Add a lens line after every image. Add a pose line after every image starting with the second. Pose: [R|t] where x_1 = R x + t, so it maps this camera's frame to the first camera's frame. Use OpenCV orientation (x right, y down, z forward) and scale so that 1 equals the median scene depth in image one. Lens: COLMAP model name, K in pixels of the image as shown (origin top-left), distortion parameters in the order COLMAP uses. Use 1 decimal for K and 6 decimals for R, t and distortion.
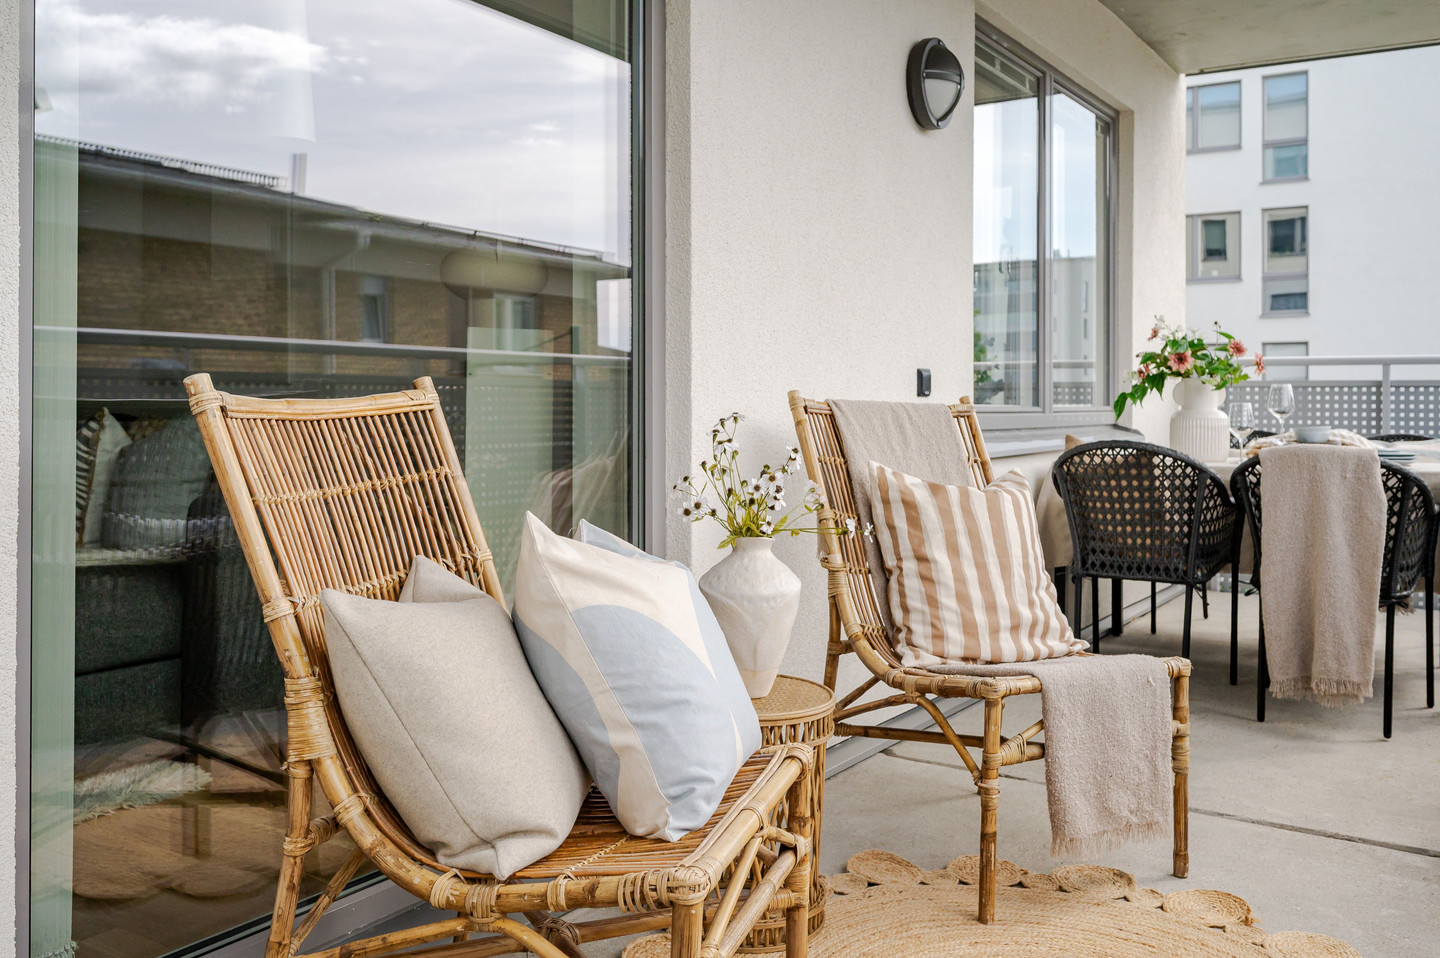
lens RADIAL K [[1260.5, 0, 721.7], [0, 1260.5, 404.1], [0, 0, 1]] dist [-0.008255, -0.000095]
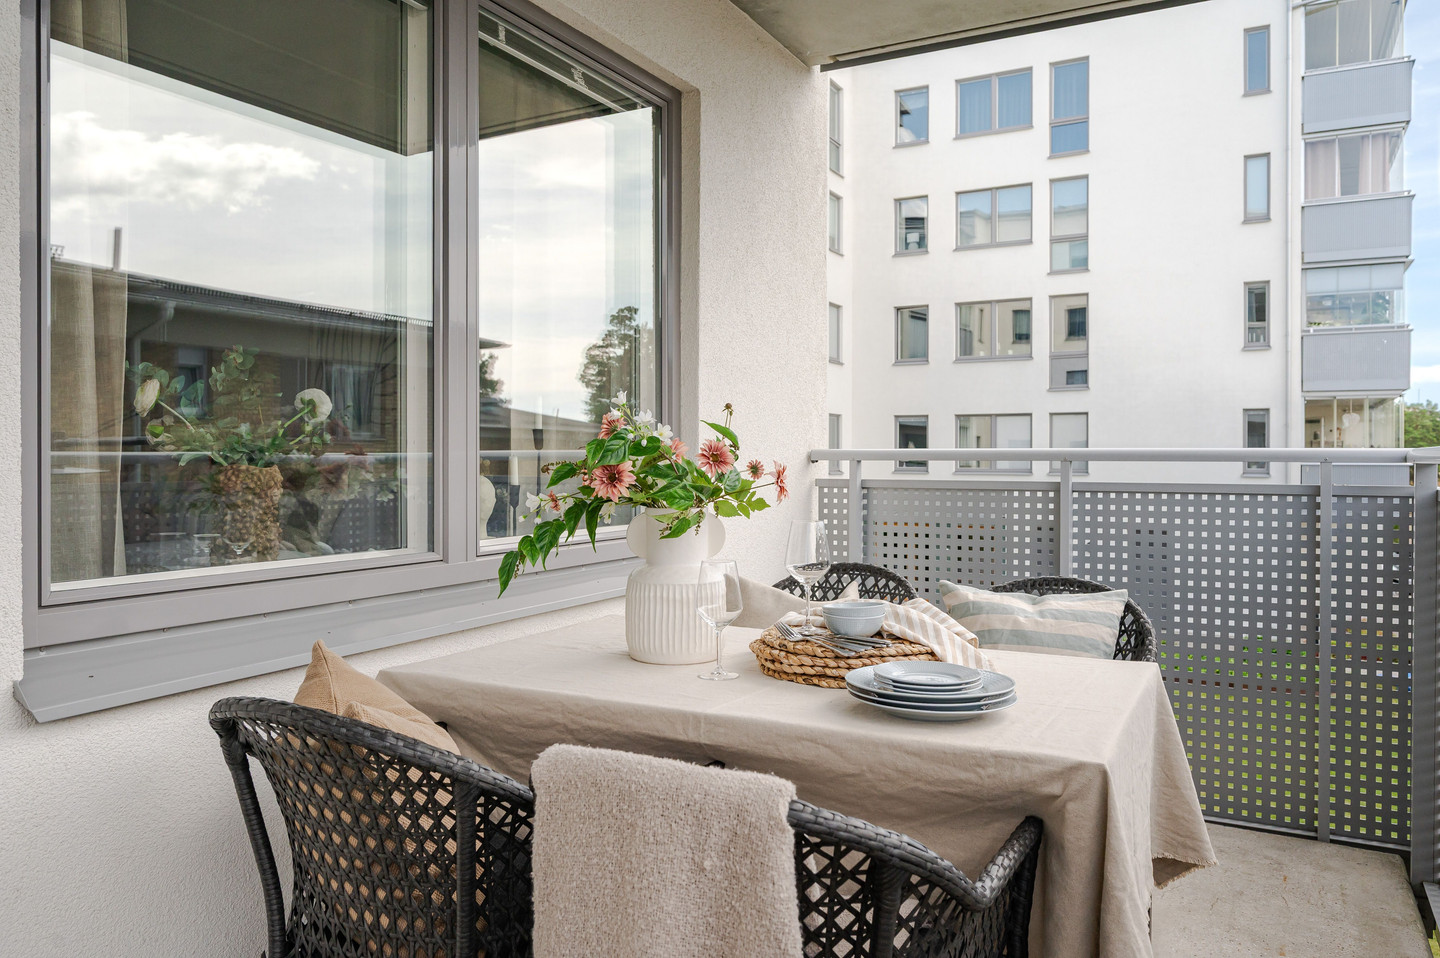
lens RADIAL K [[1057.2, 0, 724.0], [0, 1057.2, 468.0], [0, 0, 1]] dist [0.004730, 0.000087]
pose [[0.995780, -0.003271, 0.091719, 0.596900], [0.002769, 0.999981, 0.005596, -0.066972], [-0.091735, -0.005319, 0.995769, 0.891878]]
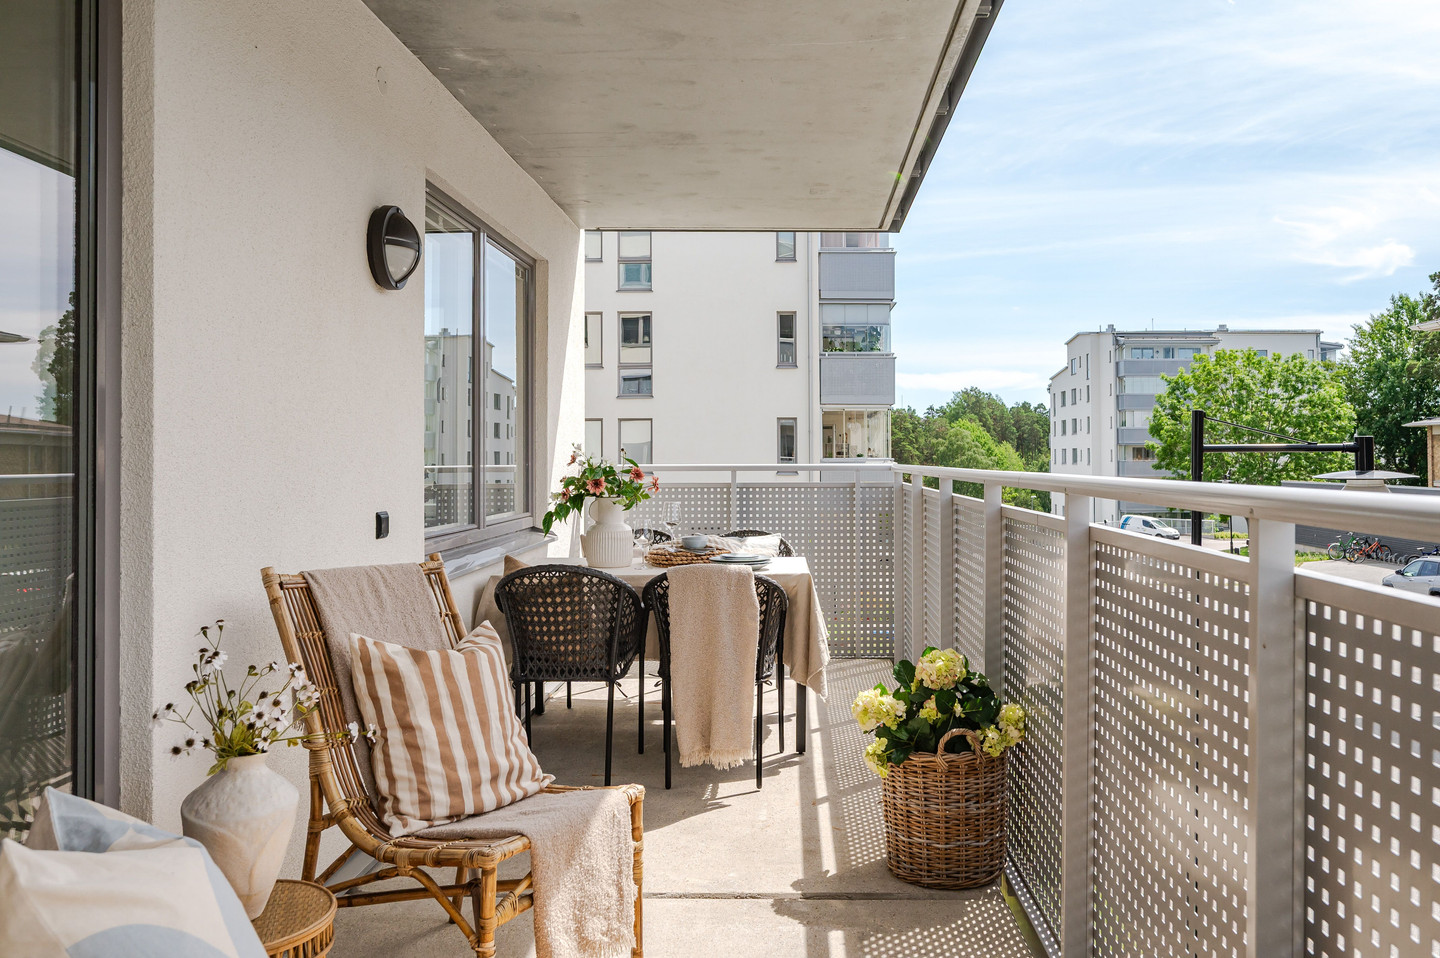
lens RADIAL K [[1078.2, 0, 800.7], [0, 1078.2, 435.7], [0, 0, 1]] dist [0.001297, -0.003225]
pose [[0.837151, 0.006161, 0.546938, -0.057866], [0.006253, 0.999763, -0.020832, -0.095220], [-0.546937, 0.020859, 0.836914, 0.048356]]
